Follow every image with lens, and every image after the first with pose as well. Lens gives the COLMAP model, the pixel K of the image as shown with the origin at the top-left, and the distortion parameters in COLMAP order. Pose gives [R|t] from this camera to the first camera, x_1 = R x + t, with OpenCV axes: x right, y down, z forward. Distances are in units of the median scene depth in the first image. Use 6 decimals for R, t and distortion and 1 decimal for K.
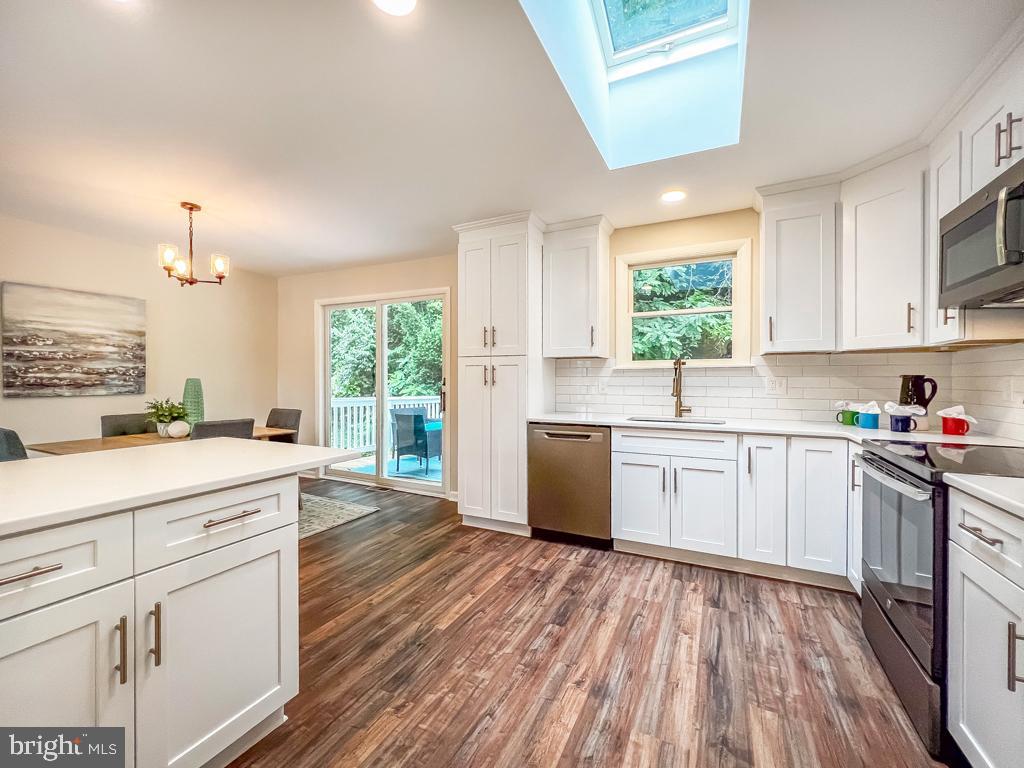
lens RADIAL K [[421.1, 0, 512.1], [0, 421.1, 381.3], [0, 0, 1]] dist [-0.001185, 0.000140]
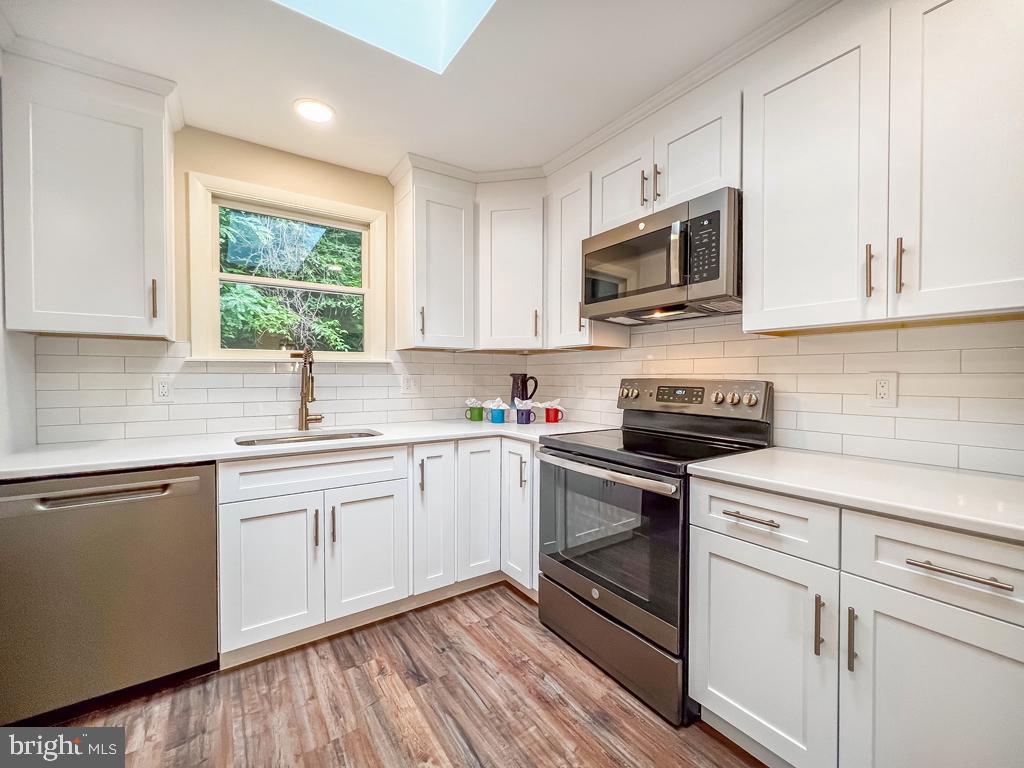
lens RADIAL K [[421.1, 0, 509.6], [0, 421.1, 383.5], [0, 0, 1]] dist [-0.001185, 0.000140]
pose [[0.494326, -0.015018, 0.869147, -0.069921], [0.004598, 0.999882, 0.014661, -0.004925], [-0.869265, -0.003251, 0.494336, 0.420321]]
